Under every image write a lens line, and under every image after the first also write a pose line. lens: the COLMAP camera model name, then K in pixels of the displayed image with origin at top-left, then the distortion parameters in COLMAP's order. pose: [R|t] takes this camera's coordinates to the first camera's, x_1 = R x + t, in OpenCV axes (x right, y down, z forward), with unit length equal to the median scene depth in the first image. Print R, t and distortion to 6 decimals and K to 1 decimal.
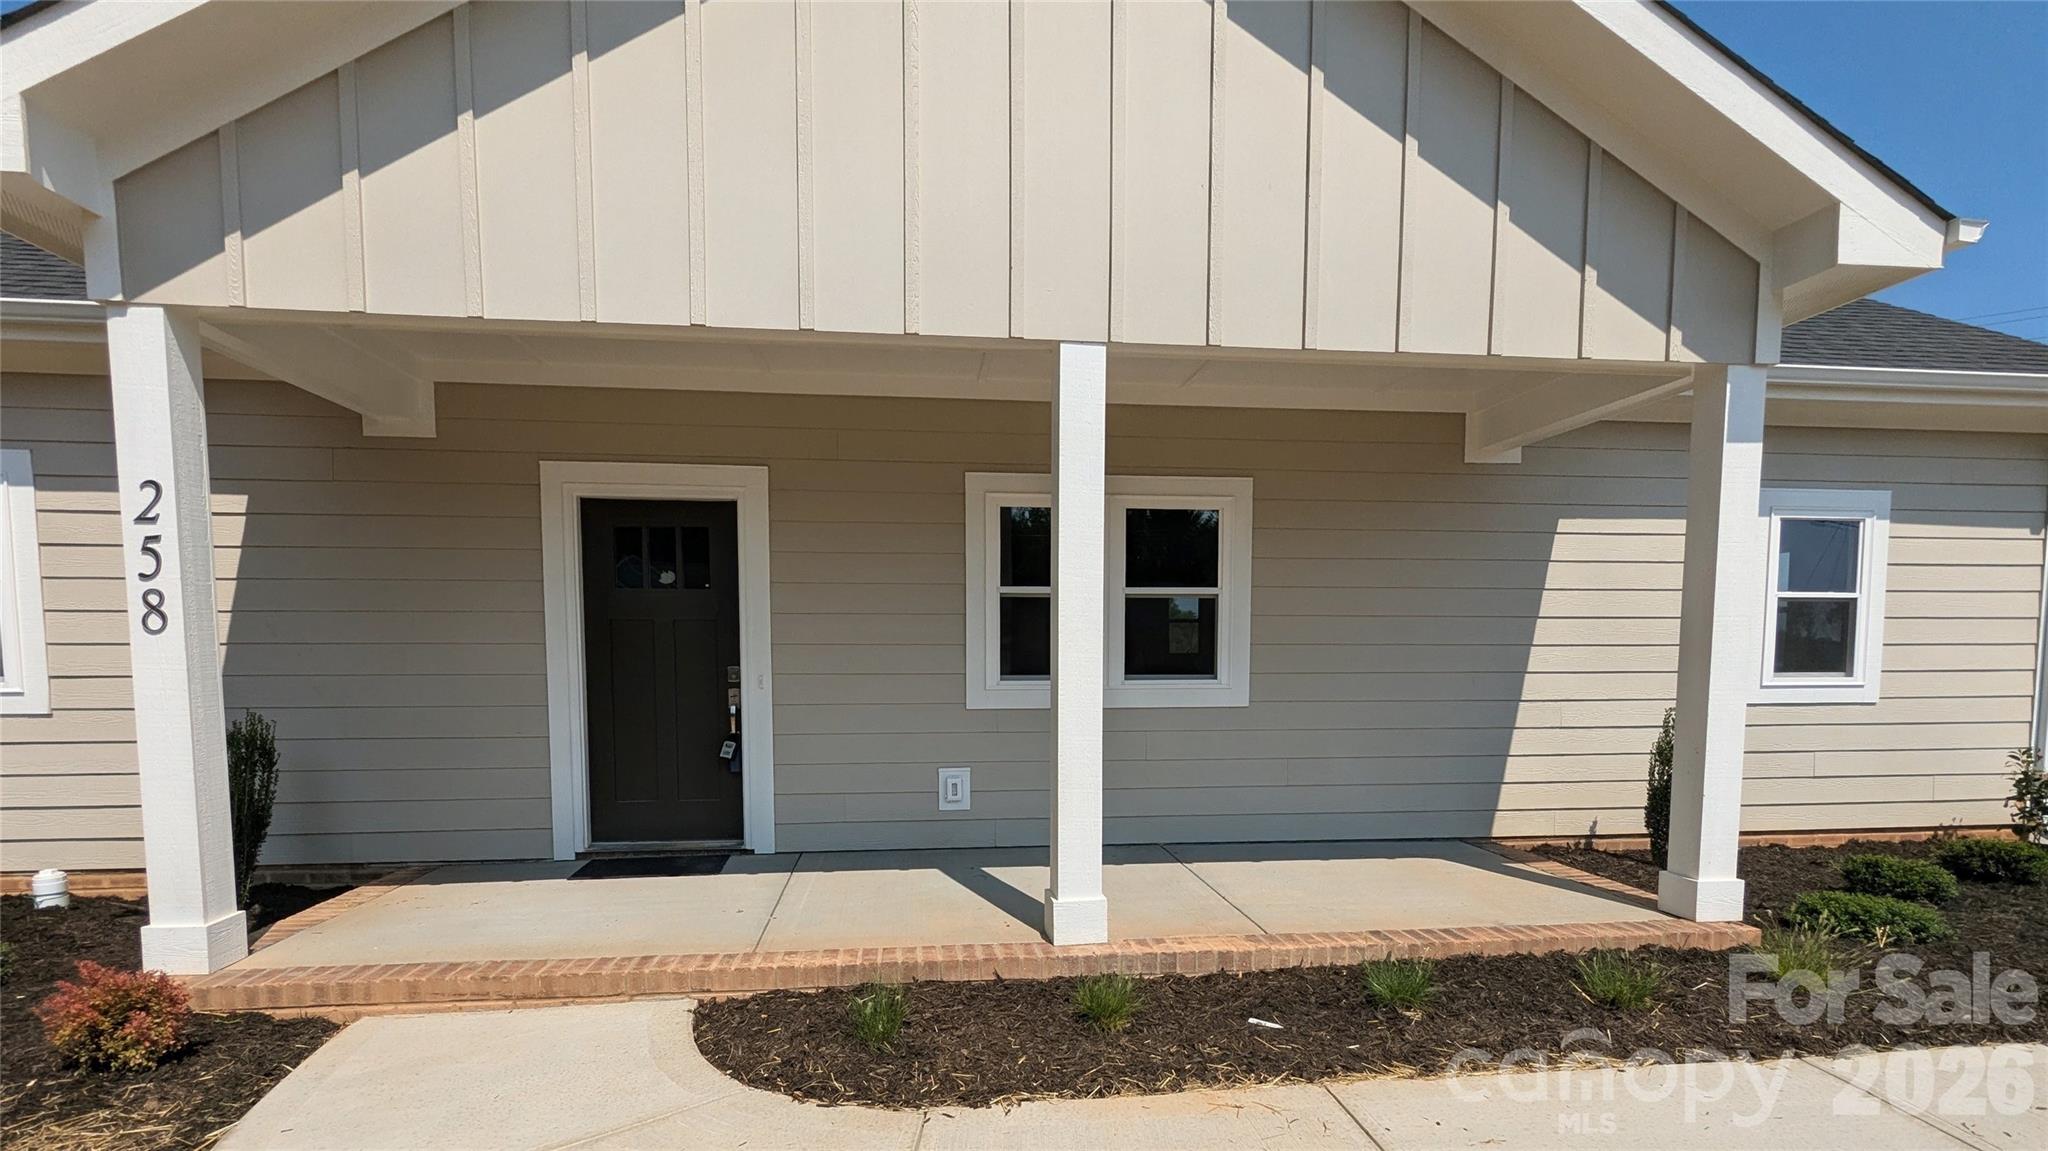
lens RADIAL K [[990.8, 0, 1024.7], [0, 990.8, 597.1], [0, 0, 1]] dist [-0.001506, 0.001208]
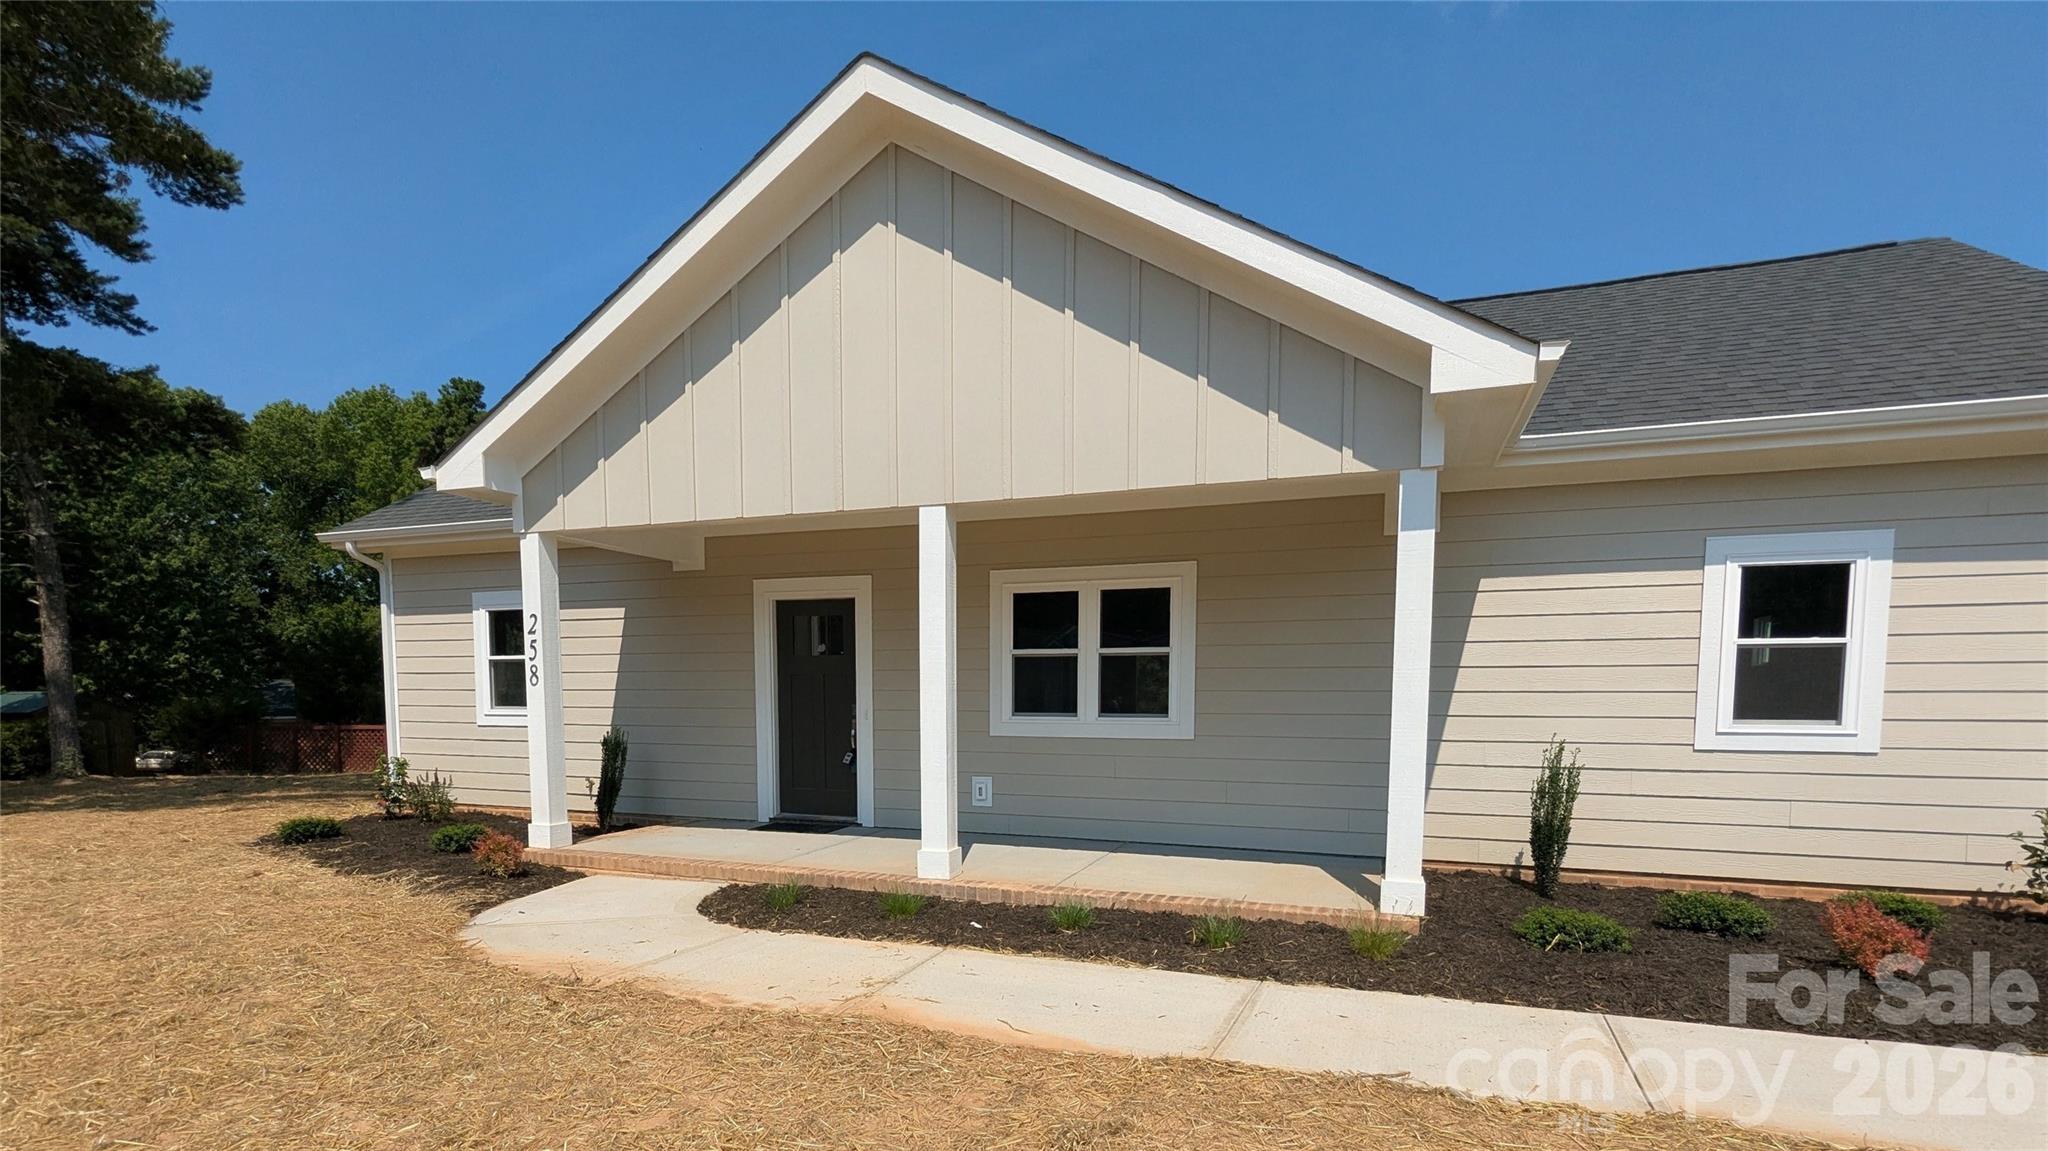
lens RADIAL K [[990.8, 0, 1022.0], [0, 990.8, 587.3], [0, 0, 1]] dist [-0.001506, 0.001208]
pose [[0.886590, -0.047072, -0.460155, 0.681504], [0.021675, 0.997944, -0.060323, -0.014633], [0.462049, 0.043508, 0.885787, -0.270490]]
